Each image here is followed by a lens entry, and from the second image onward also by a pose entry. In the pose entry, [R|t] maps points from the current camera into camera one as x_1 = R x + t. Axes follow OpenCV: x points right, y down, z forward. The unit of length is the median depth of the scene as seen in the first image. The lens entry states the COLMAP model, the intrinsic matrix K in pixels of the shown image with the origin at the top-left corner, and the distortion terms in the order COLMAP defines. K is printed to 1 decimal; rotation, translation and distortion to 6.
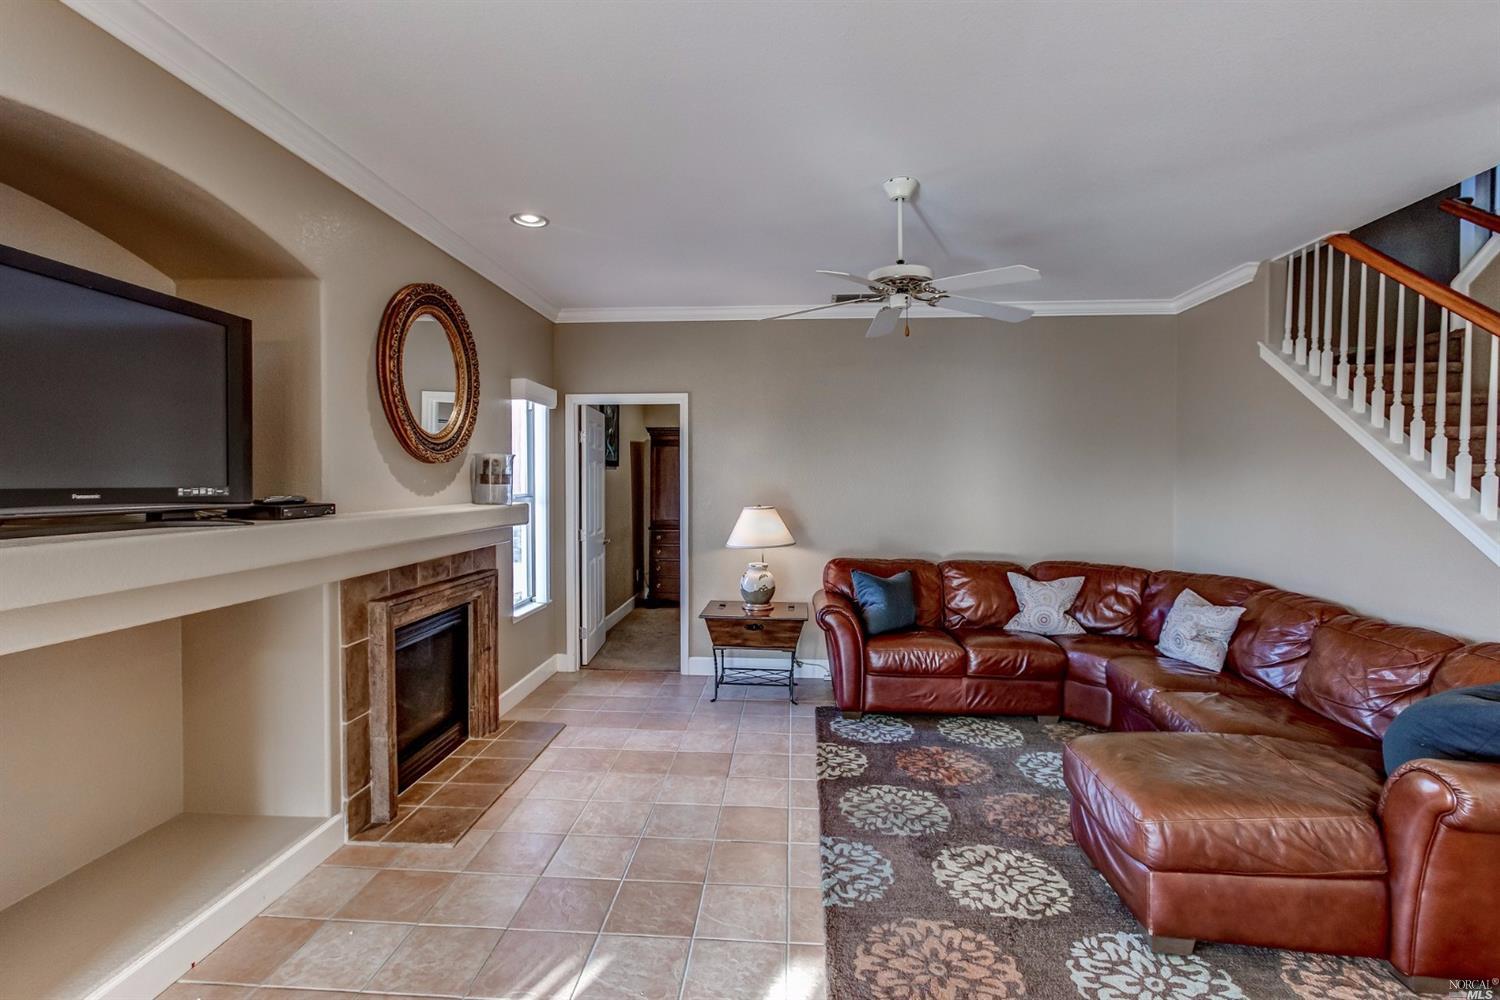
lens RADIAL K [[680.8, 0, 740.5], [0, 680.8, 494.0], [0, 0, 1]] dist [-0.000905, 0.002625]
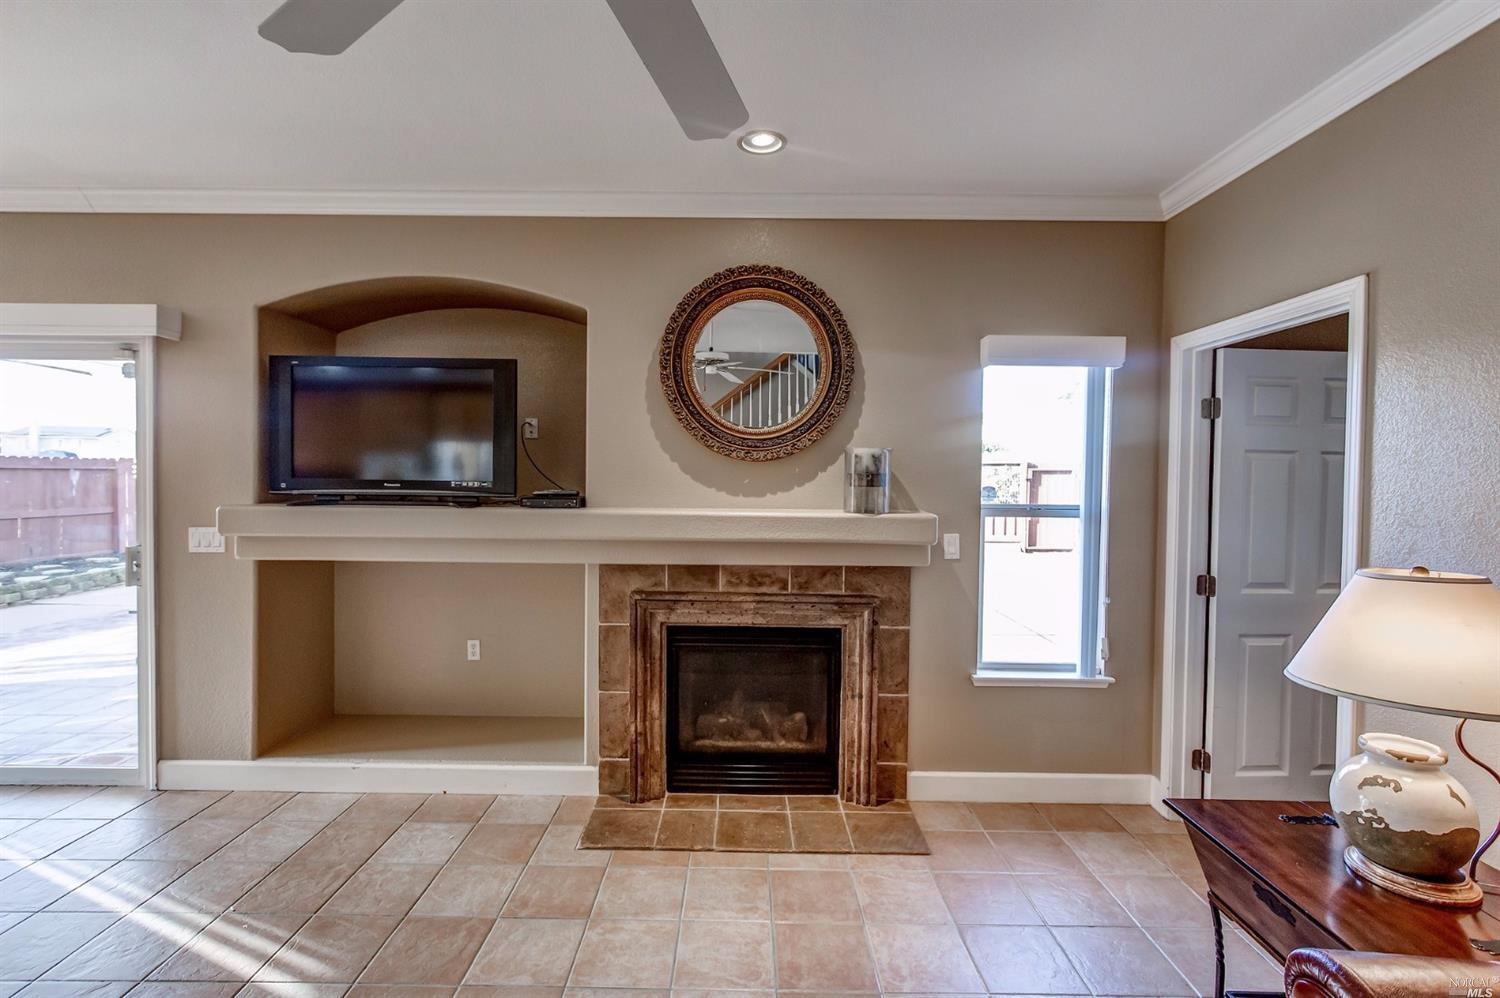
lens RADIAL K [[680.8, 0, 740.5], [0, 680.8, 493.0], [0, 0, 1]] dist [-0.000905, 0.002625]
pose [[0.073080, 0.019713, -0.997131, 0.476588], [-0.031594, 0.999349, 0.017441, -0.018678], [0.996826, 0.030229, 0.073655, 0.959909]]
